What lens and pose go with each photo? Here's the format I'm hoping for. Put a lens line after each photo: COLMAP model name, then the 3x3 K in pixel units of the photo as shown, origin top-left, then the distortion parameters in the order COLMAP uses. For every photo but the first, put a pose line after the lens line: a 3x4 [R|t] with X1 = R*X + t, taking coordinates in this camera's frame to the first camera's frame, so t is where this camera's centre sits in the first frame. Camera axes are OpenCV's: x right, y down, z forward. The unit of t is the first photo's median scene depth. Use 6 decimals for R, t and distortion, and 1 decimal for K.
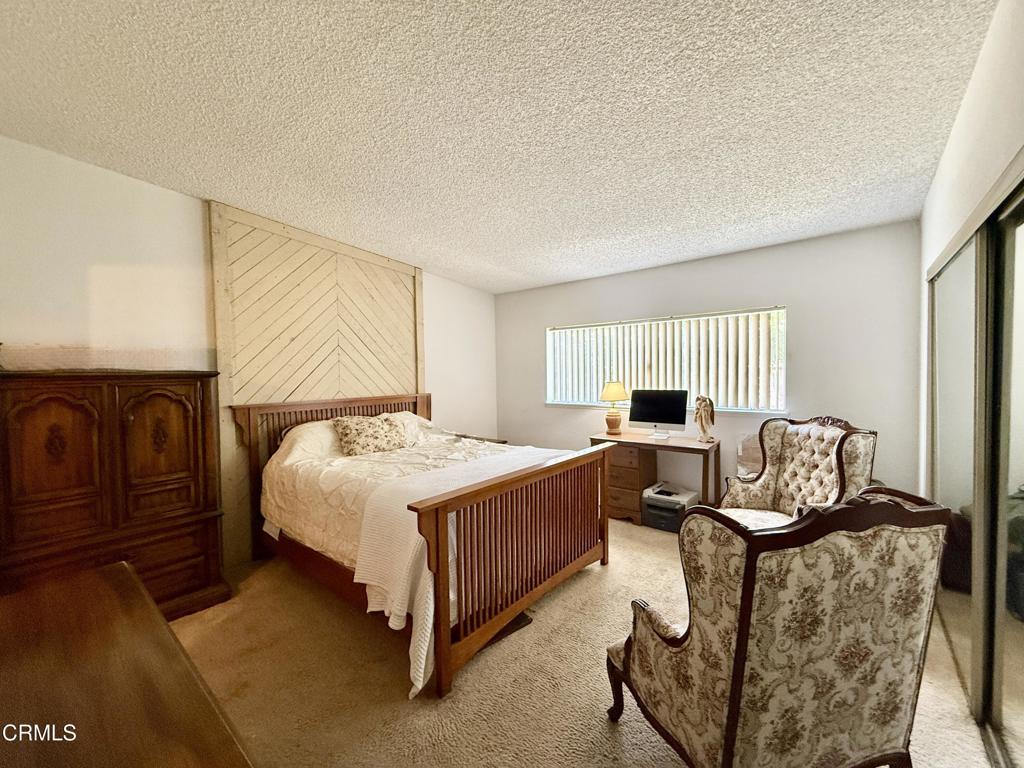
lens RADIAL K [[408.8, 0, 507.1], [0, 408.8, 384.7], [0, 0, 1]] dist [-0.000464, 0.000019]
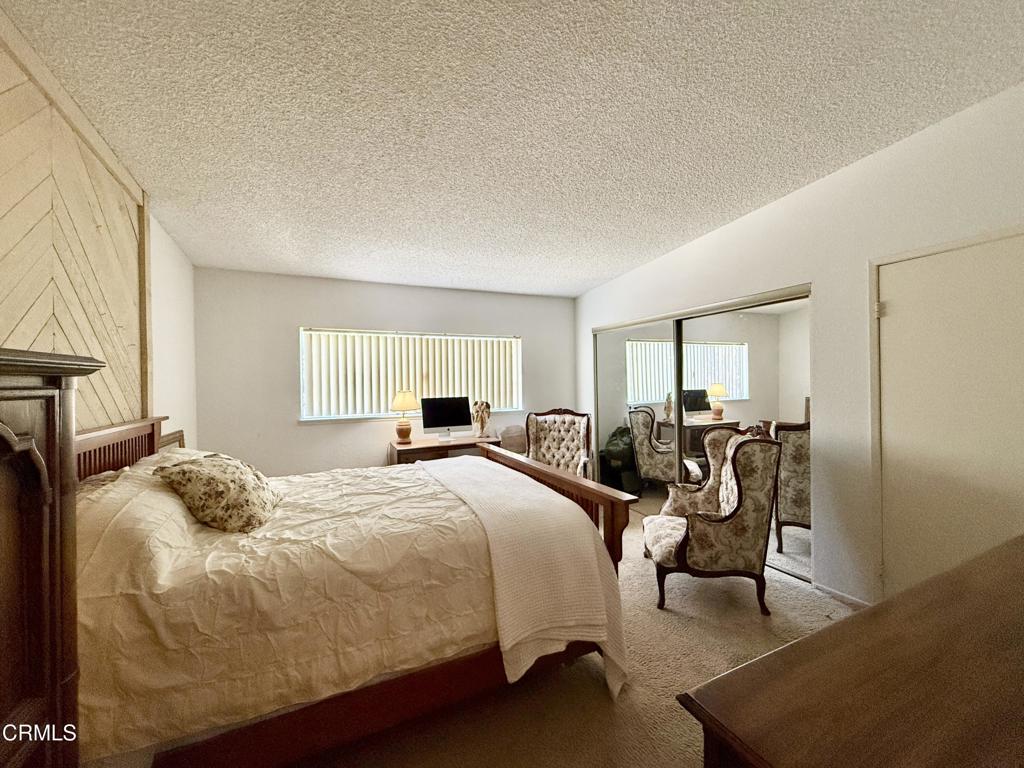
lens RADIAL K [[408.8, 0, 507.1], [0, 408.8, 384.7], [0, 0, 1]] dist [-0.000464, 0.000019]
pose [[0.425449, 0.003028, 0.904977, -0.597285], [0.034756, 0.999202, -0.019683, 0.005756], [-0.904315, 0.039827, 0.425004, 0.376229]]
